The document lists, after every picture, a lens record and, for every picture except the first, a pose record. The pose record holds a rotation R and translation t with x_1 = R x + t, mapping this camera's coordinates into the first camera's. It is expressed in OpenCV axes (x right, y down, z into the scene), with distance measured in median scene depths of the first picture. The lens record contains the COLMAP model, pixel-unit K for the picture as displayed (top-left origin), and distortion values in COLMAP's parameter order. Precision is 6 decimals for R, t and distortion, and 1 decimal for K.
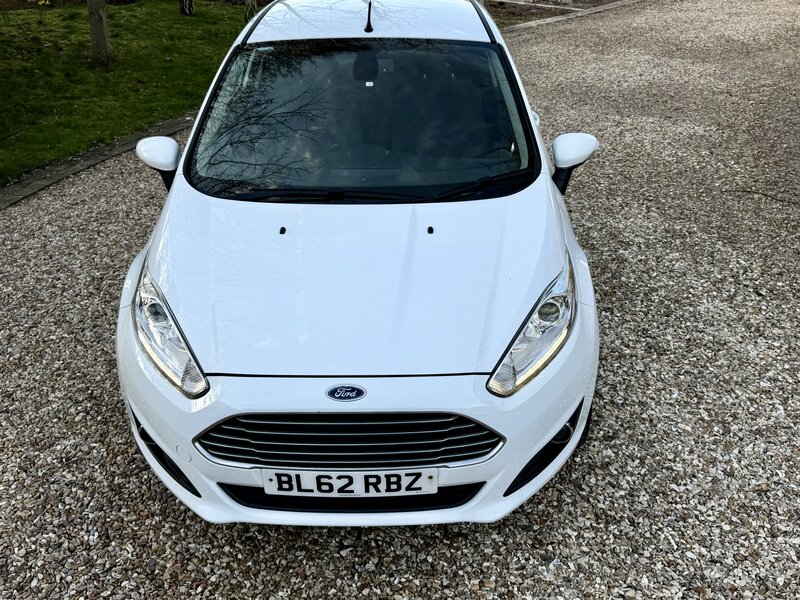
lens RADIAL K [[793.7, 0, 400.0], [0, 793.7, 300.0], [0, 0, 1]] dist [0.175360, -0.374438]
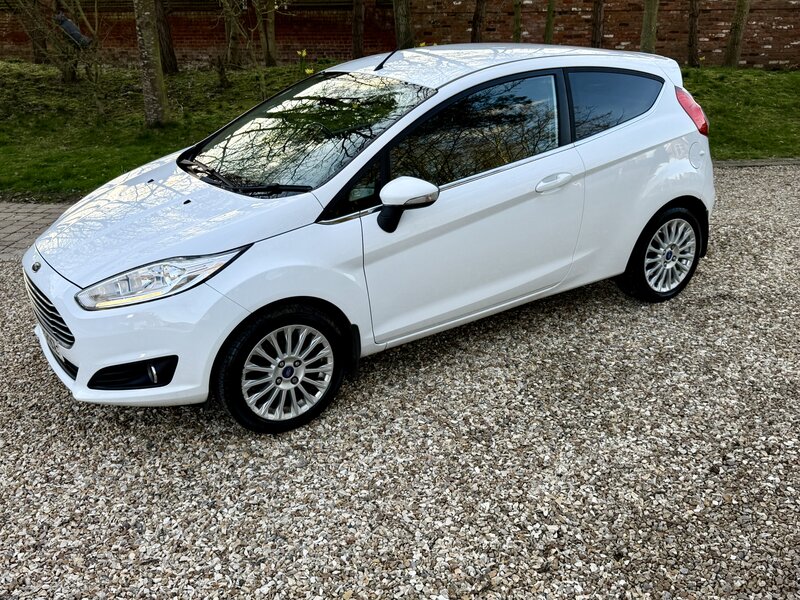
lens RADIAL K [[794.3, 0, 394.9], [0, 794.3, 299.9], [0, 0, 1]] dist [0.176959, -0.376684]
pose [[0.558611, 0.303208, -0.772022, 1.237651], [-0.359343, 0.927369, 0.104210, -0.189634], [0.747547, 0.219208, 0.626994, 0.436652]]
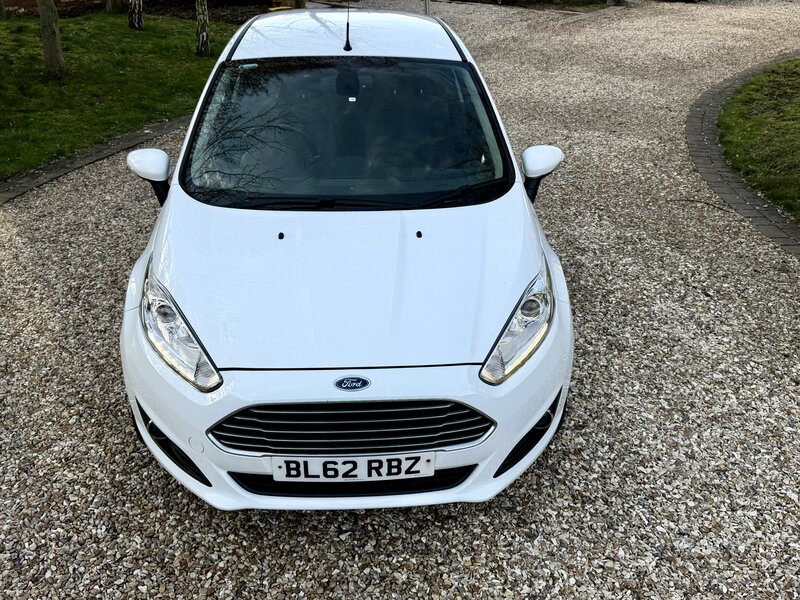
lens RADIAL K [[794.3, 0, 394.9], [0, 794.3, 299.9], [0, 0, 1]] dist [0.176959, -0.376684]
pose [[0.997761, -0.012900, 0.065625, -0.063292], [0.013995, 0.999770, -0.016251, 0.017186], [-0.065400, 0.017133, 0.997712, -0.069818]]
